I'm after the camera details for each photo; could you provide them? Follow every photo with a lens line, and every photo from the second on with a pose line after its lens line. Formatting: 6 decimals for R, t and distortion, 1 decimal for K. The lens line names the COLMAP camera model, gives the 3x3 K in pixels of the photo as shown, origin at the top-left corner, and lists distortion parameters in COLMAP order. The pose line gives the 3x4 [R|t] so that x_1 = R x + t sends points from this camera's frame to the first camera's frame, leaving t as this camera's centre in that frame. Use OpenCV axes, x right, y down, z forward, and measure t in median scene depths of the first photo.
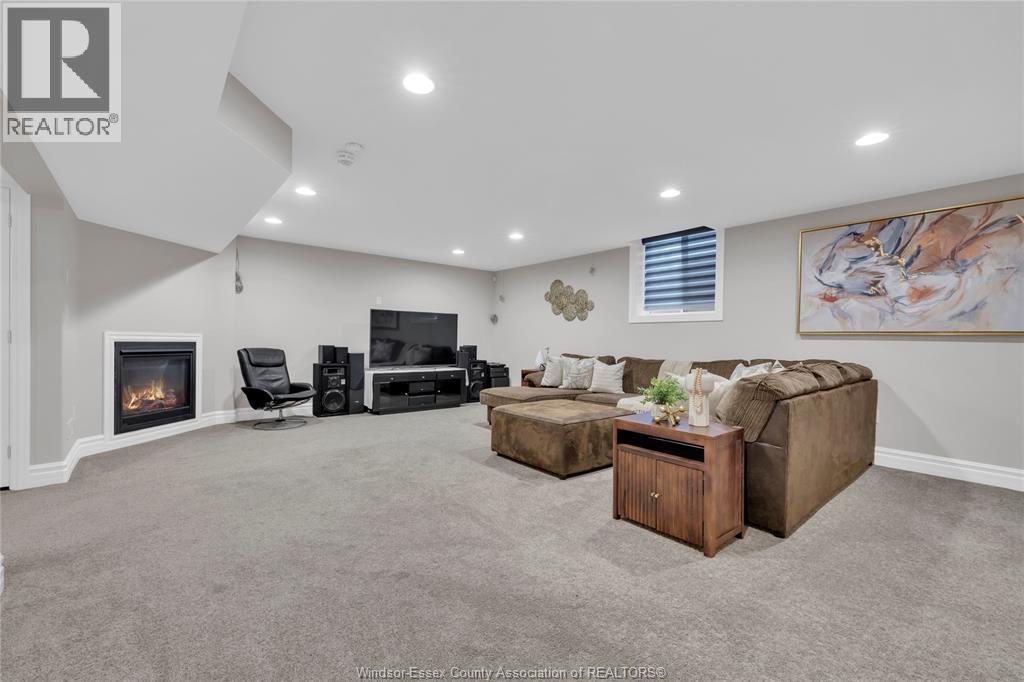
lens RADIAL K [[435.2, 0, 528.4], [0, 435.2, 344.7], [0, 0, 1]] dist [0.001601, -0.000221]
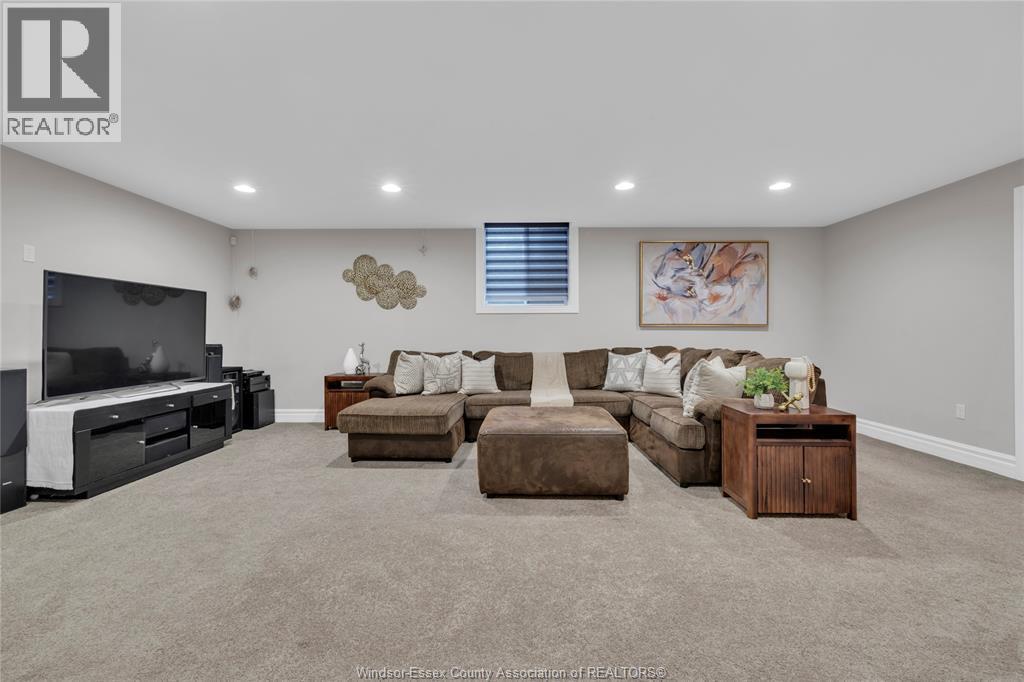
lens RADIAL K [[435.2, 0, 515.2], [0, 435.2, 331.5], [0, 0, 1]] dist [0.001601, -0.000221]
pose [[0.660069, -0.009595, 0.751144, -0.435938], [0.017772, 0.999838, -0.002845, -0.009151], [-0.750995, 0.015227, 0.660132, 0.382939]]
